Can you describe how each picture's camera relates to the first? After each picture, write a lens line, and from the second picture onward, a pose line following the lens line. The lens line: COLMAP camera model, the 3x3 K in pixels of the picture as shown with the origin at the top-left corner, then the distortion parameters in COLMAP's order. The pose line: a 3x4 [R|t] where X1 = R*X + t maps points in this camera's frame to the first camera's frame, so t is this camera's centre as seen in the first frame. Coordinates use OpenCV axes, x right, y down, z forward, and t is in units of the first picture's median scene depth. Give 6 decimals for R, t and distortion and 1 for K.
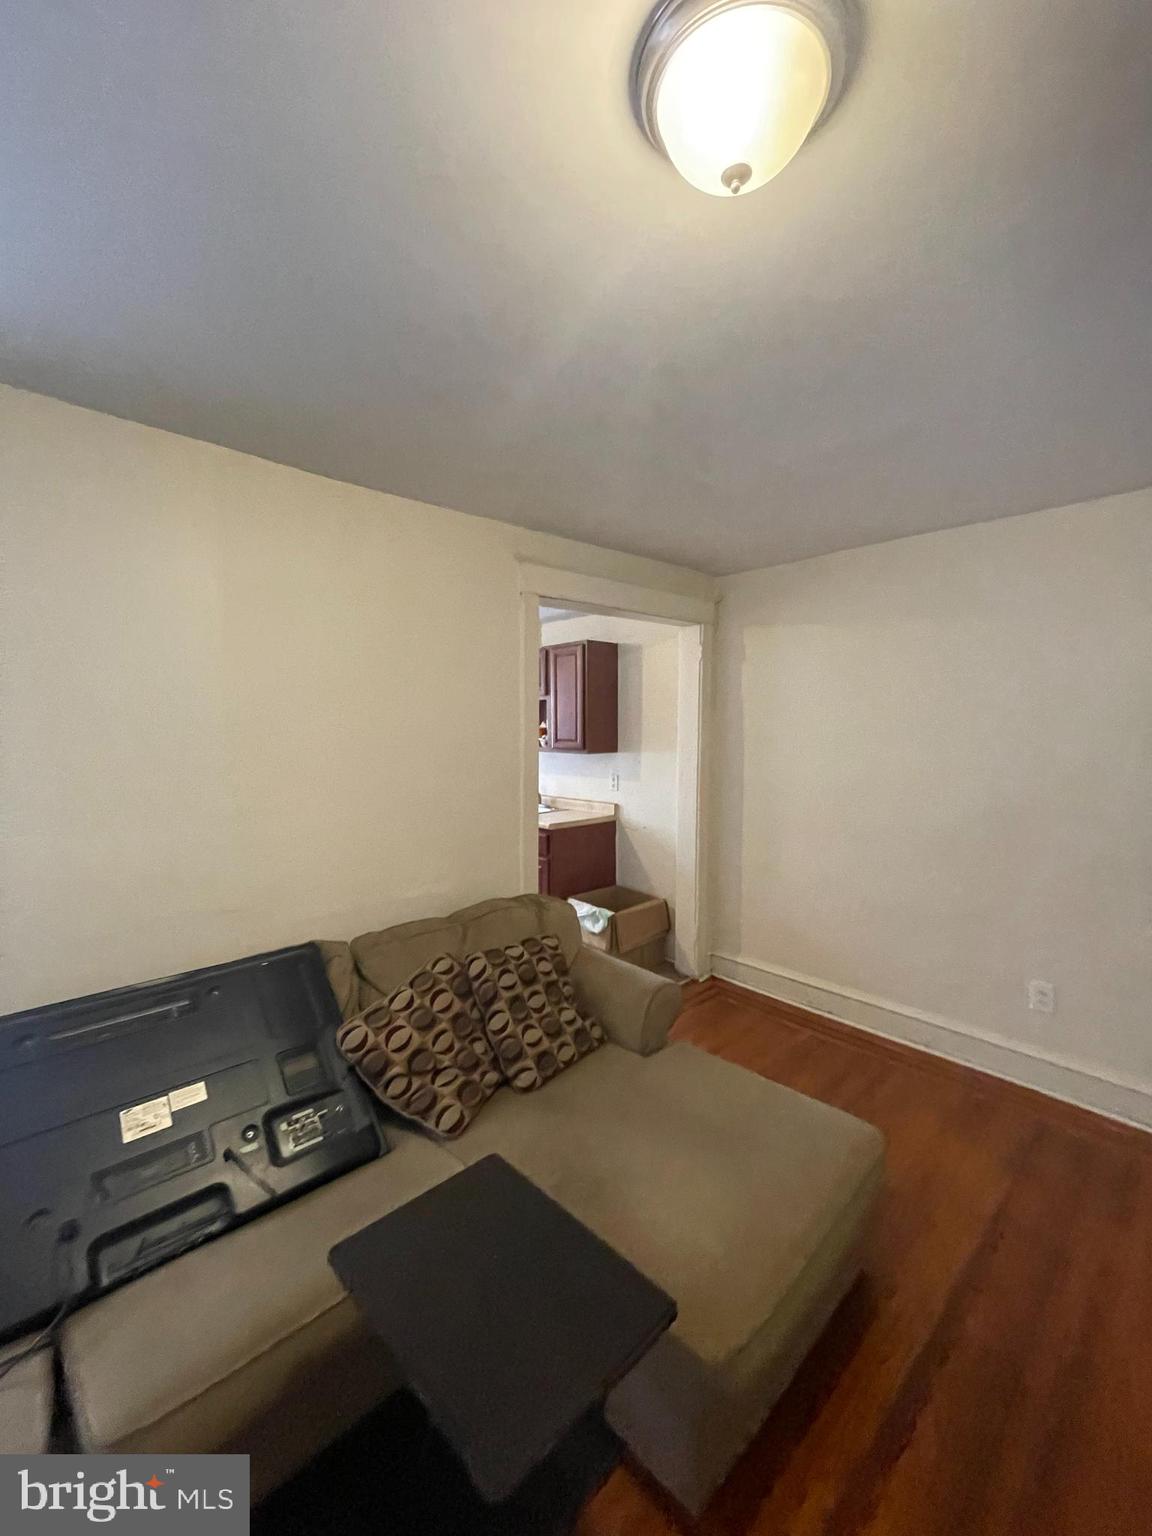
lens RADIAL K [[619.6, 0, 576.0], [0, 619.6, 768.0], [0, 0, 1]] dist [-0.014175, 0.002946]
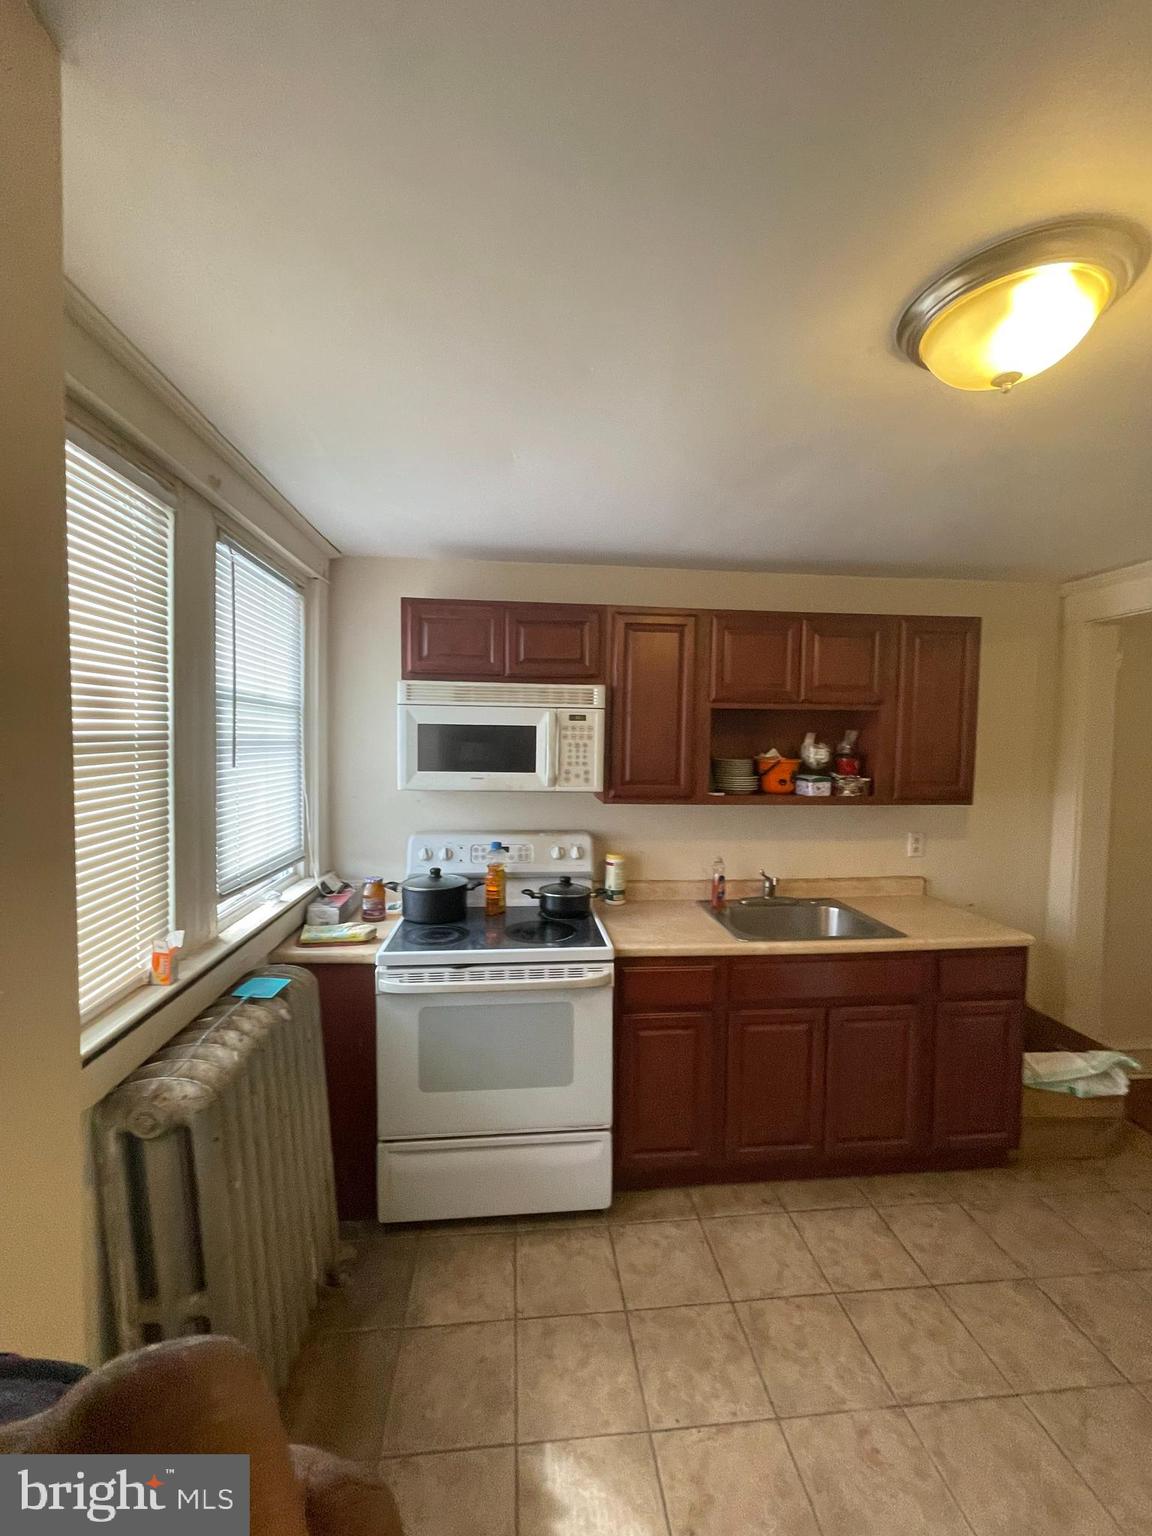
lens RADIAL K [[619.6, 0, 576.0], [0, 619.6, 768.0], [0, 0, 1]] dist [-0.014175, 0.002946]
pose [[0.604922, -0.030200, 0.795712, -0.655406], [0.043746, 0.999032, 0.004660, -0.074838], [-0.795082, 0.031990, 0.605658, 0.897423]]
